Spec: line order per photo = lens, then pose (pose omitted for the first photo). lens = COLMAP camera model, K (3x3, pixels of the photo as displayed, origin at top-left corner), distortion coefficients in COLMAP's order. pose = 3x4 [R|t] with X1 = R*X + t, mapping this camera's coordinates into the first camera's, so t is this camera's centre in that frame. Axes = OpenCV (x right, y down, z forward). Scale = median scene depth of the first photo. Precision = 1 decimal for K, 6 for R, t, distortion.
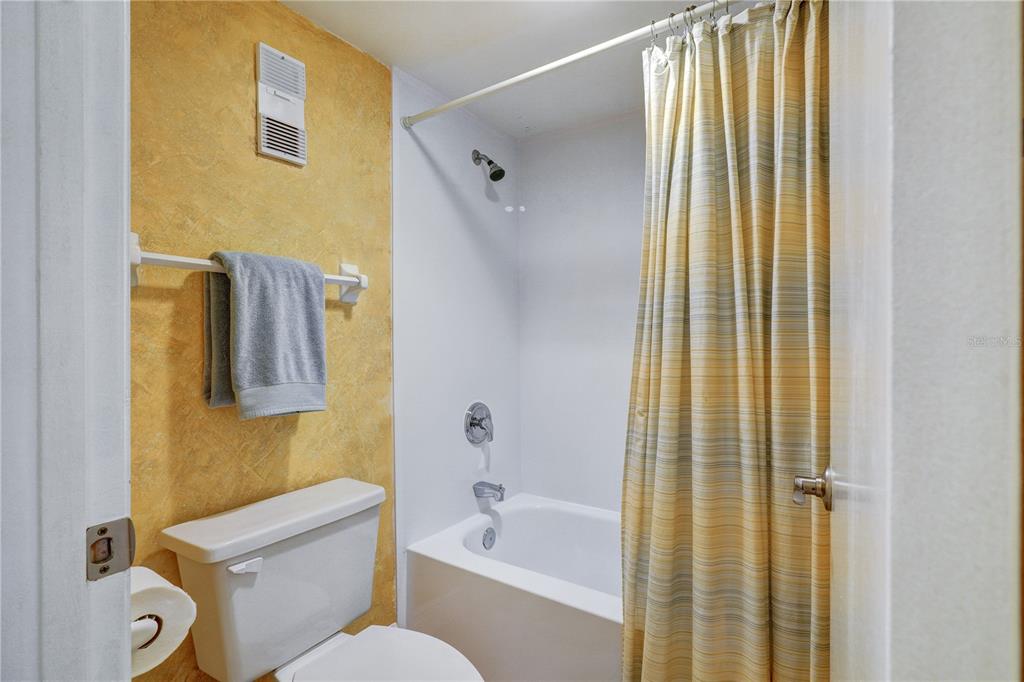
lens RADIAL K [[500.0, 0, 503.7], [0, 500.0, 337.4], [0, 0, 1]] dist [-0.000213, 0.000805]
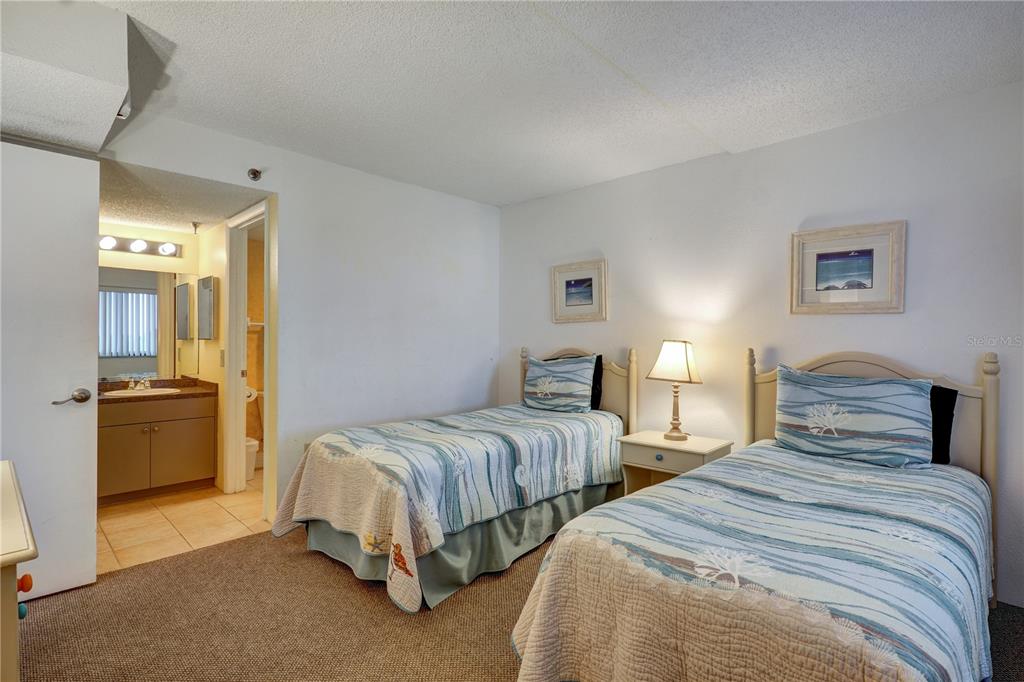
lens RADIAL K [[500.0, 0, 511.7], [0, 500.0, 341.4], [0, 0, 1]] dist [-0.000213, 0.000805]
pose [[0.986316, 0.005538, -0.164774, 1.969108], [-0.004881, 0.999978, 0.004392, -0.041216], [0.164795, -0.003528, 0.986322, -2.561356]]
